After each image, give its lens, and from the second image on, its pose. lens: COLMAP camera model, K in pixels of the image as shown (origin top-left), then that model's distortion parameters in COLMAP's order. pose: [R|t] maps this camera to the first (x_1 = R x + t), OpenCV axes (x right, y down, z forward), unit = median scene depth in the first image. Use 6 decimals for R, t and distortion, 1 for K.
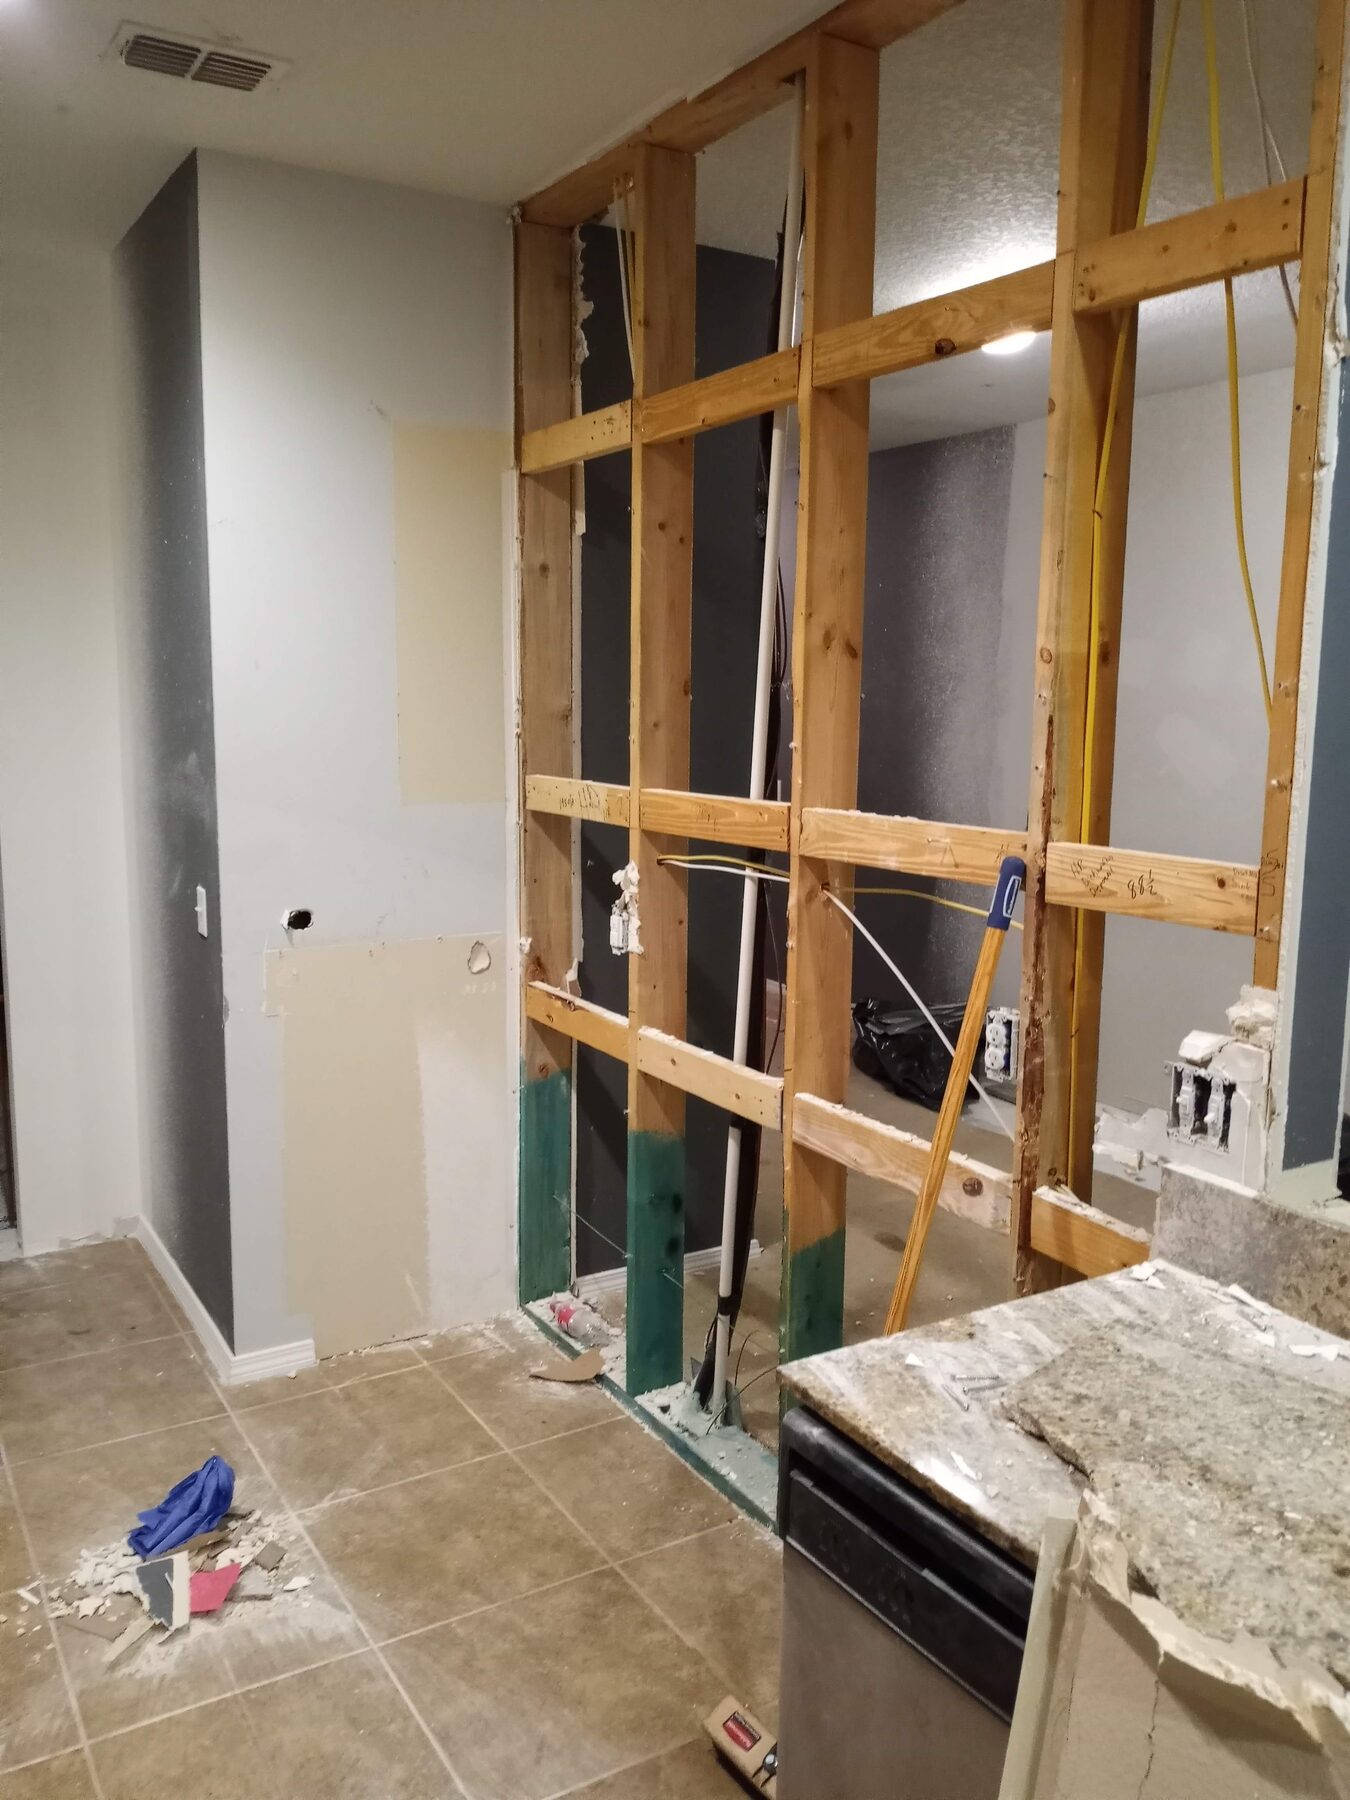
lens RADIAL K [[1447.7, 0, 675.0], [0, 1447.7, 900.0], [0, 0, 1]] dist [0.130651, -0.276285]
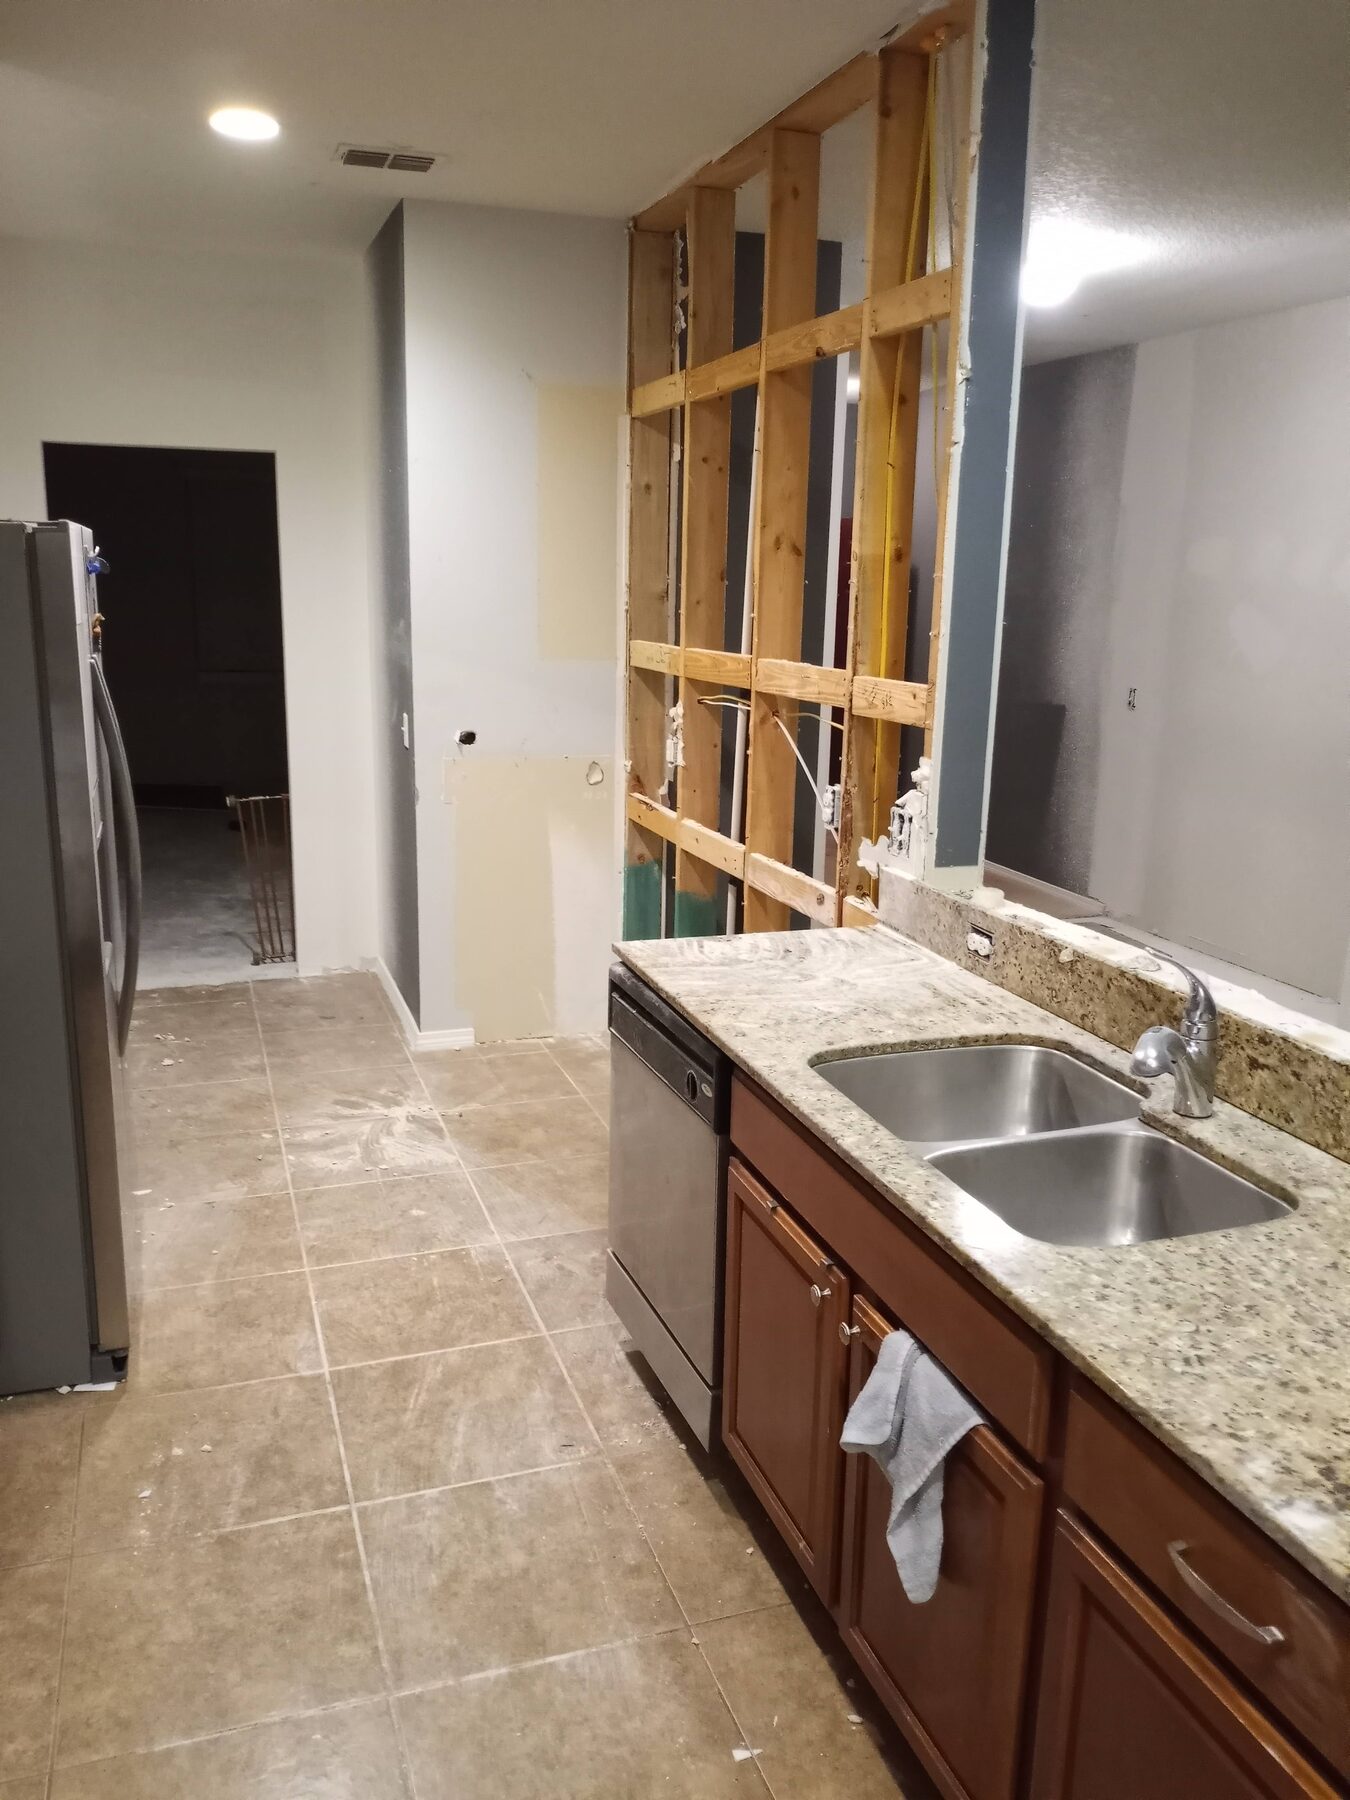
lens RADIAL K [[1447.7, 0, 675.0], [0, 1447.7, 900.0], [0, 0, 1]] dist [0.130651, -0.276285]
pose [[0.977312, 0.053225, -0.205010, 0.264899], [-0.038407, 0.996399, 0.075594, 0.060317], [0.208296, -0.066005, 0.975836, -0.400219]]
